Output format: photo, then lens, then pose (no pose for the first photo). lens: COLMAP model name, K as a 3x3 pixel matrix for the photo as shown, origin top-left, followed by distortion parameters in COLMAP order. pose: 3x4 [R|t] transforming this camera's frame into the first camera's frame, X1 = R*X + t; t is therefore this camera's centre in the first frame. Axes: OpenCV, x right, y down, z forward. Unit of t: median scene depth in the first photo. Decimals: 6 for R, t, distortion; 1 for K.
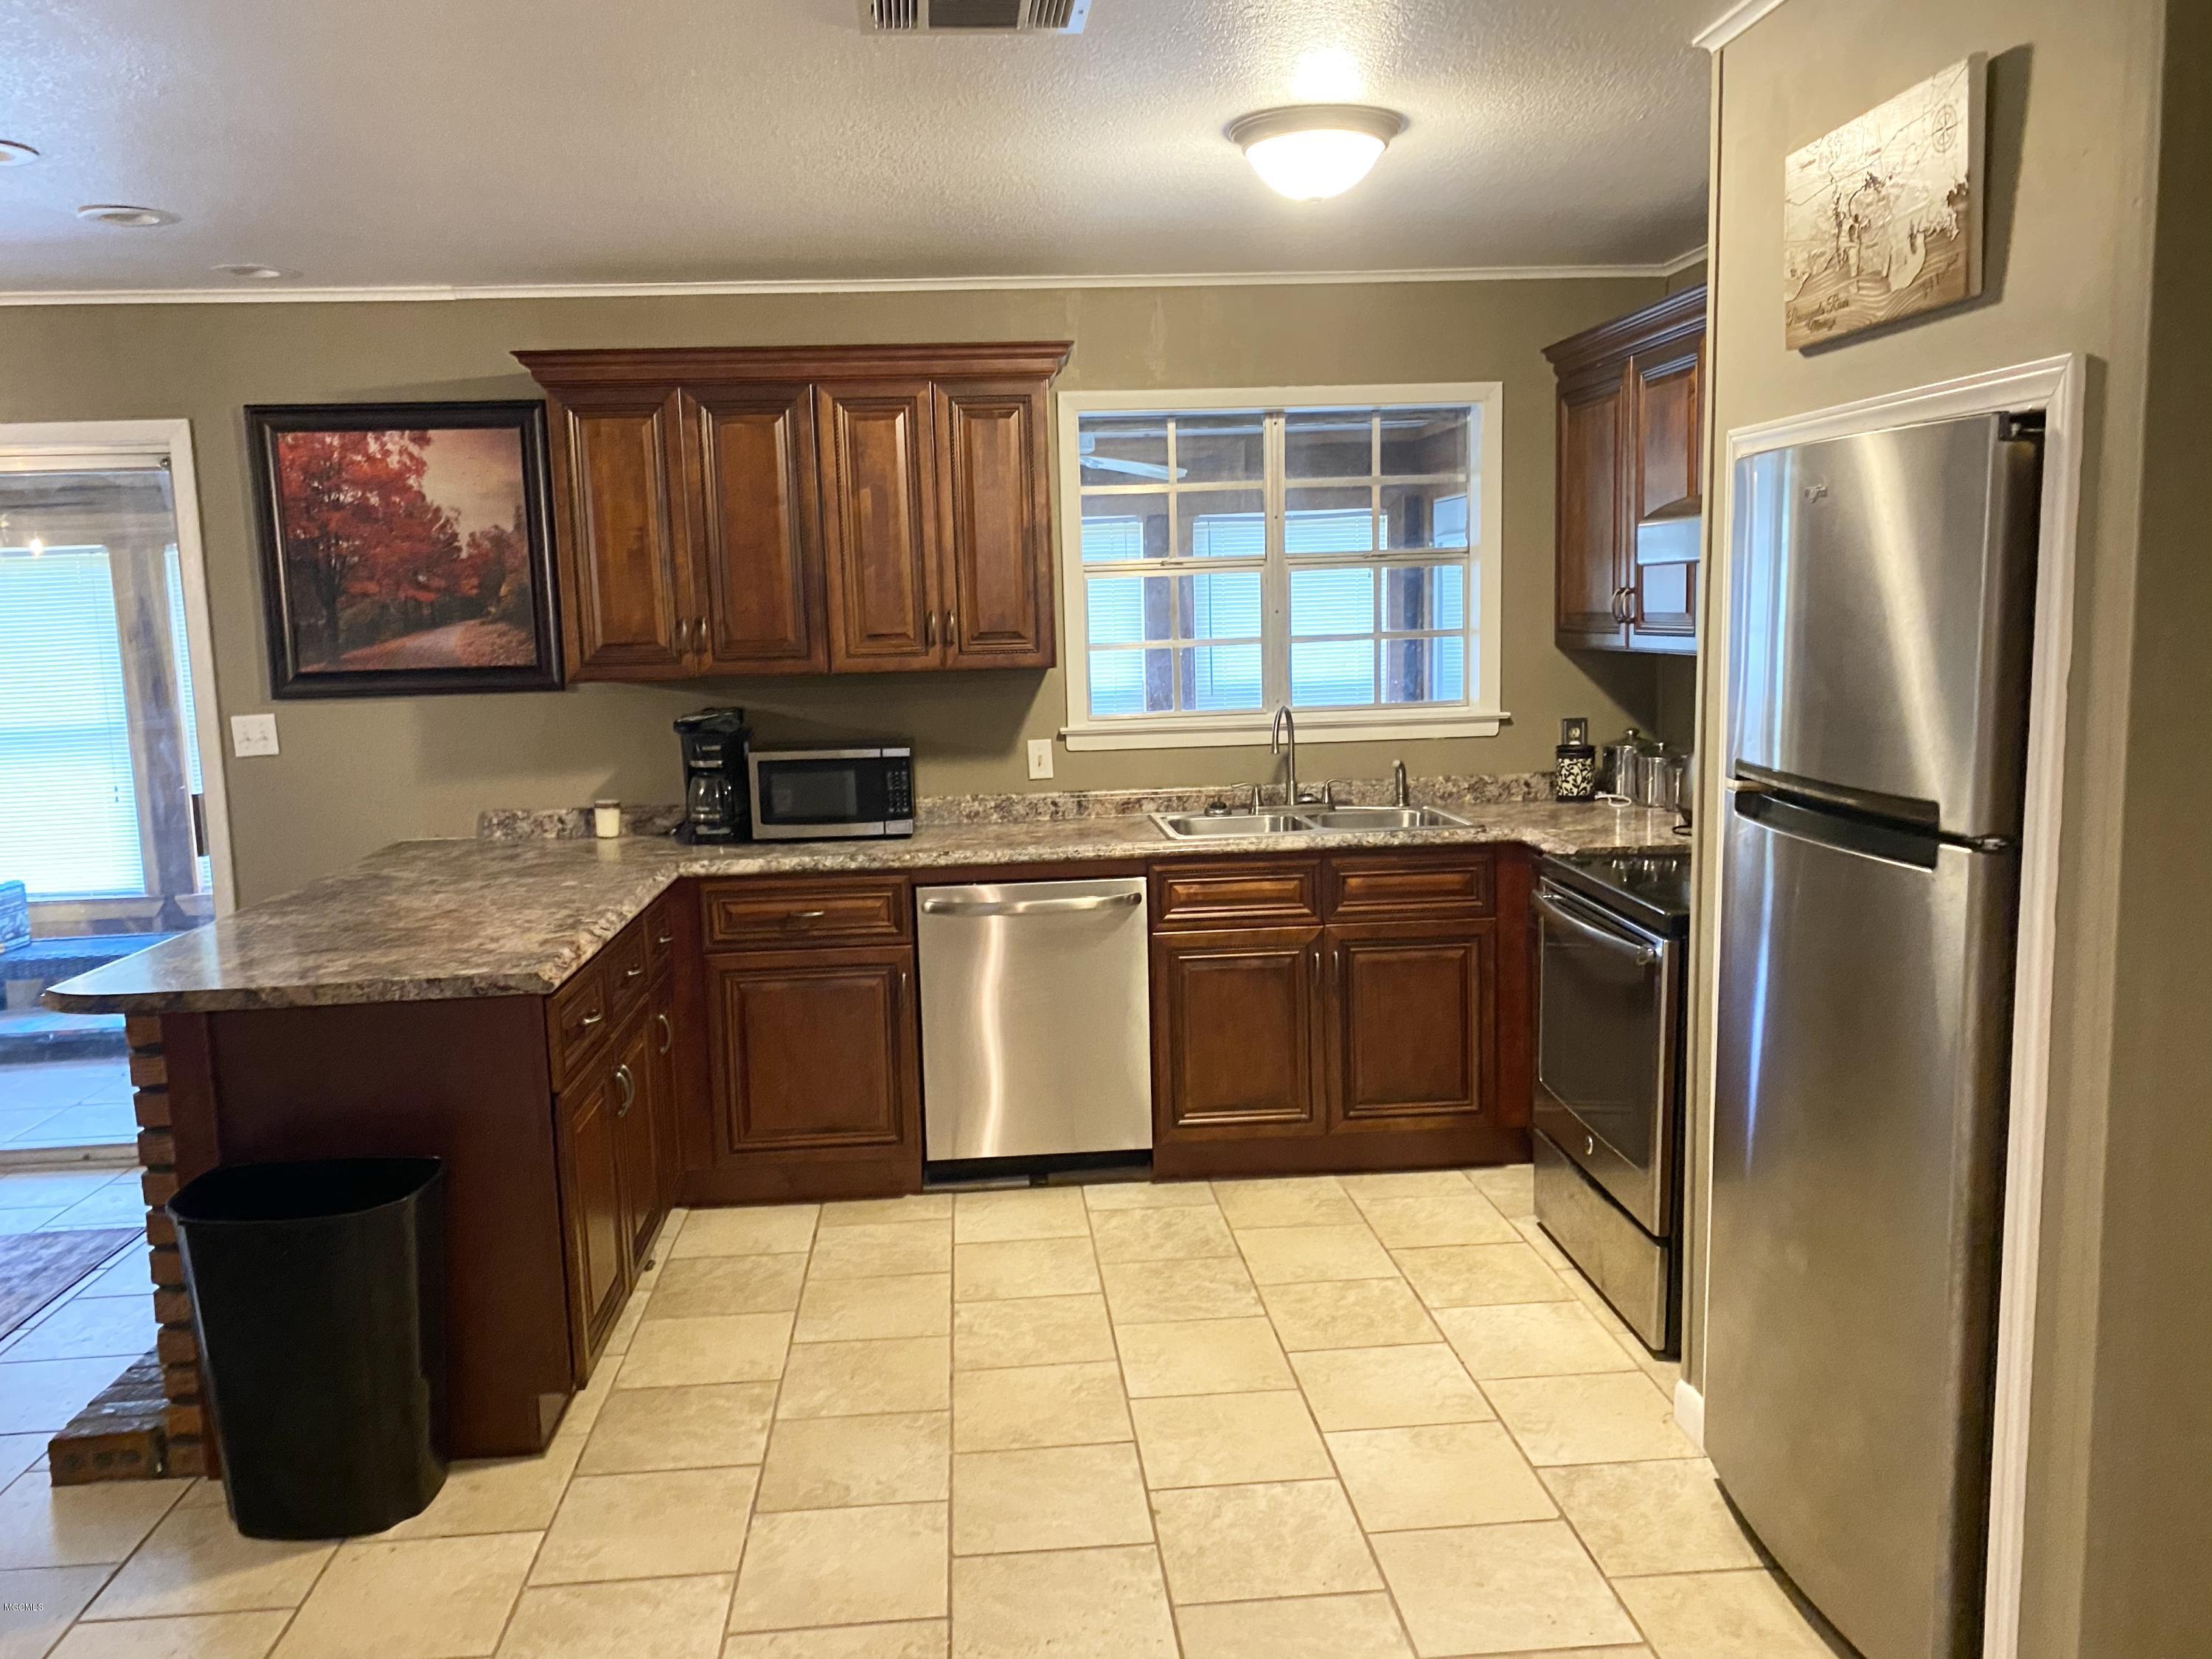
lens RADIAL K [[1690.2, 0, 1106.0], [0, 1690.2, 829.5], [0, 0, 1]] dist [0.056315, 0.001698]
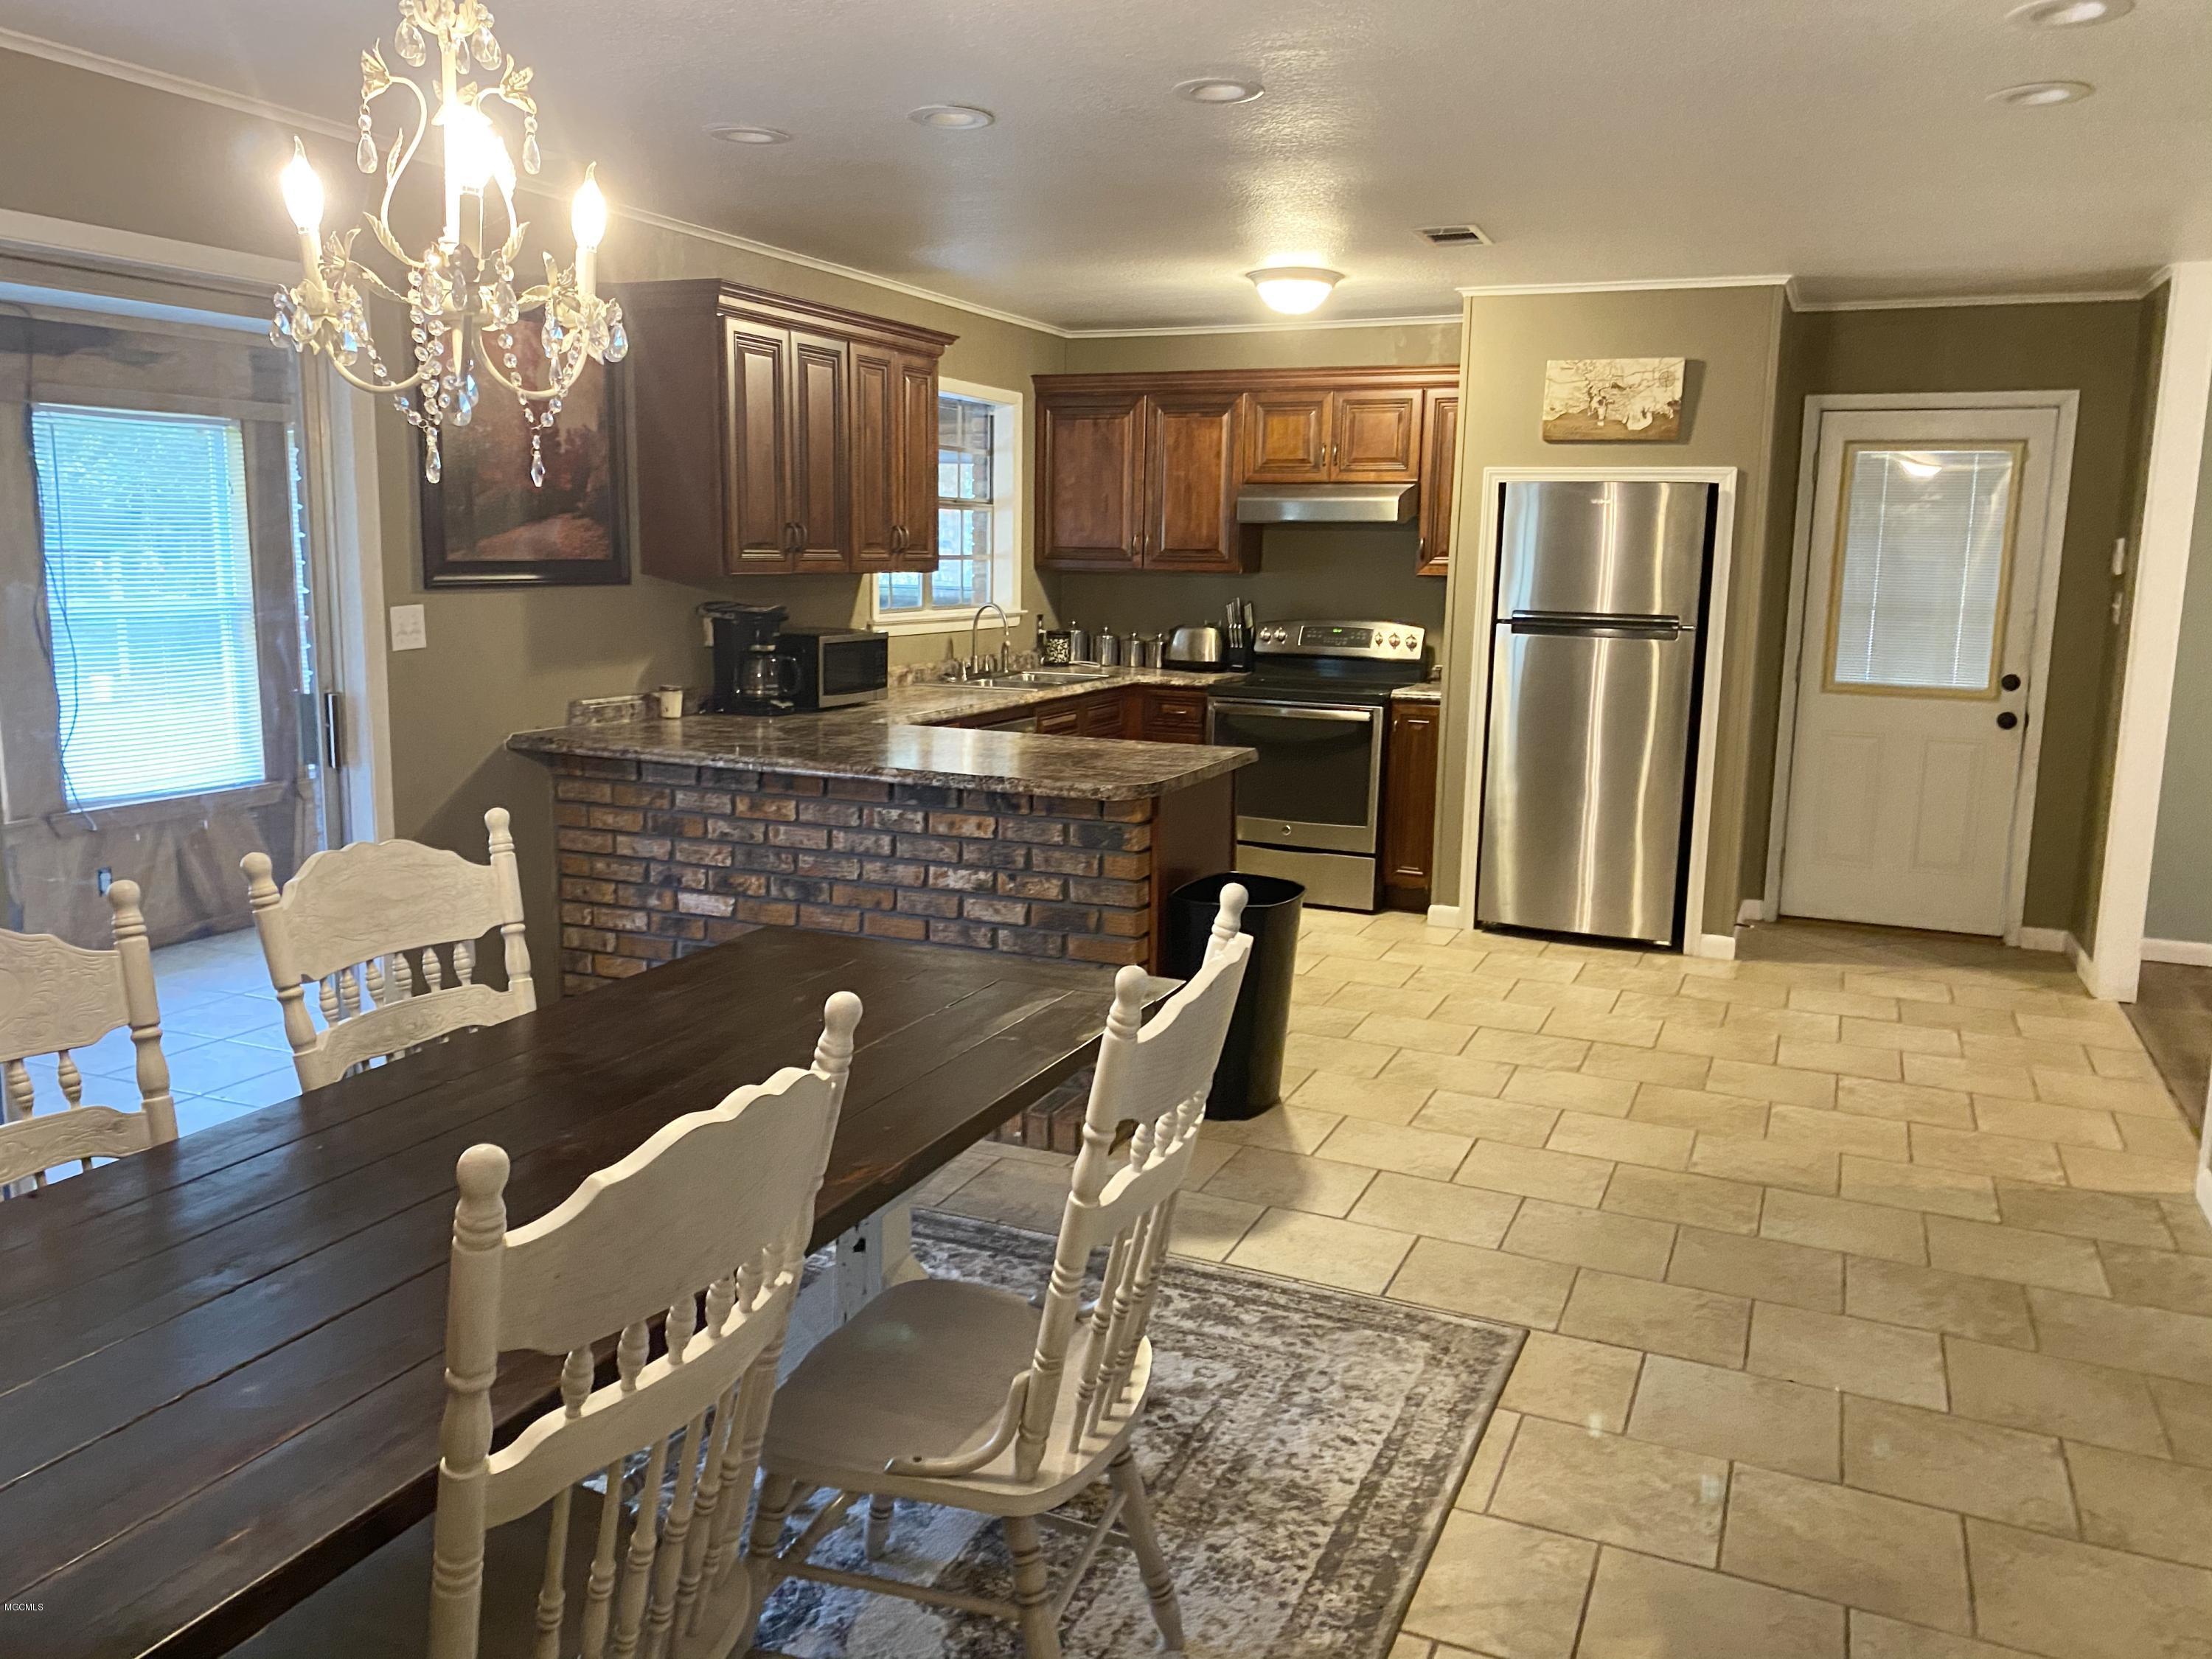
lens RADIAL K [[1639.6, 0, 1106.0], [0, 1639.6, 829.5], [0, 0, 1]] dist [-0.005249, -0.001567]
pose [[0.478575, -0.113001, 0.870745, -1.105161], [0.086937, 0.992909, 0.081073, 0.014519], [-0.873732, 0.036900, 0.485006, 0.243778]]
